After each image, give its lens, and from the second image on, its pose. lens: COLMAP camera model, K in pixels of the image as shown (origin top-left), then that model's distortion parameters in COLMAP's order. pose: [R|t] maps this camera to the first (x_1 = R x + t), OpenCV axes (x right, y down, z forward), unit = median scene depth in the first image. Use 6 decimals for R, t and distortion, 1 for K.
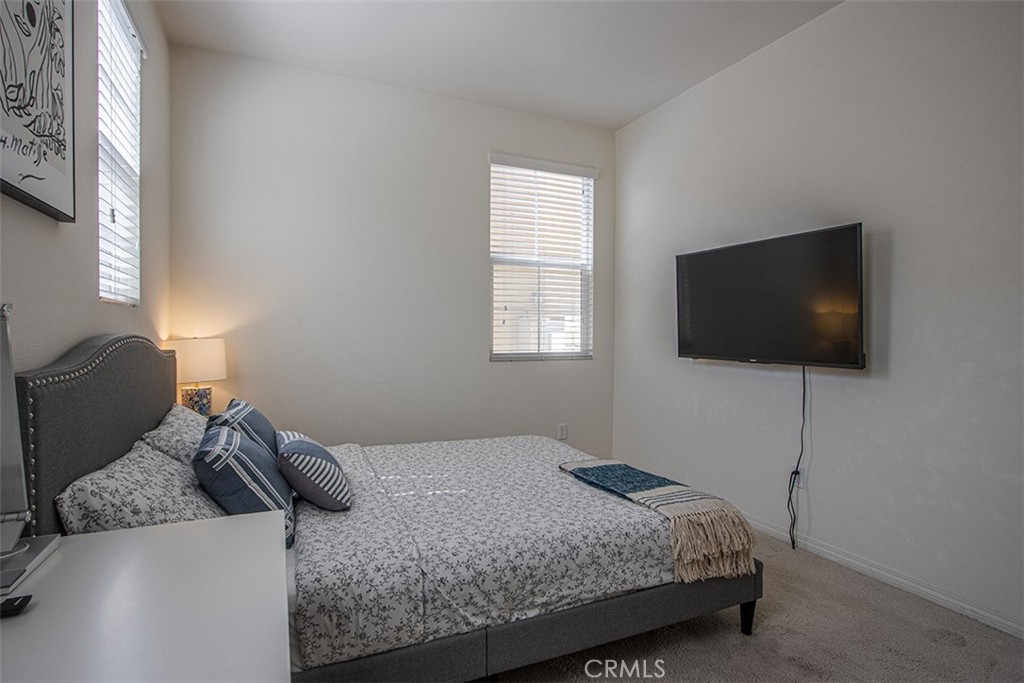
lens RADIAL K [[510.3, 0, 512.0], [0, 510.3, 341.5], [0, 0, 1]] dist [-0.004182, -0.000335]
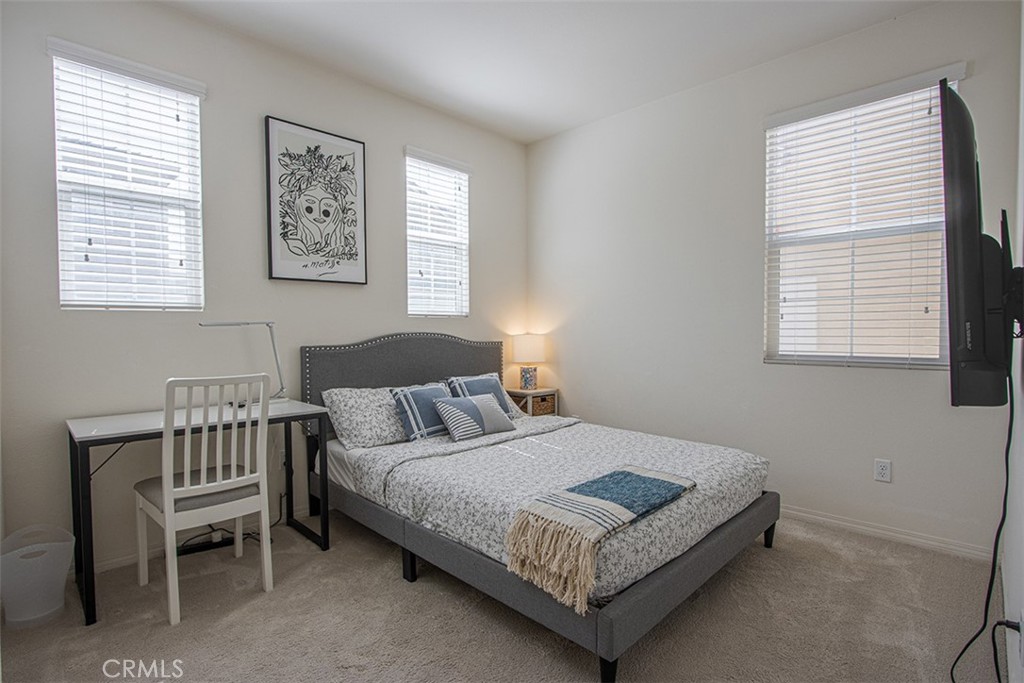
lens RADIAL K [[516.1, 0, 509.7], [0, 516.1, 347.2], [0, 0, 1]] dist [0.002107, 0.000026]
pose [[0.347982, 0.027587, -0.937095, 1.335843], [-0.012094, 0.999616, 0.024936, -0.008009], [0.937423, 0.002656, 0.348182, 0.644134]]
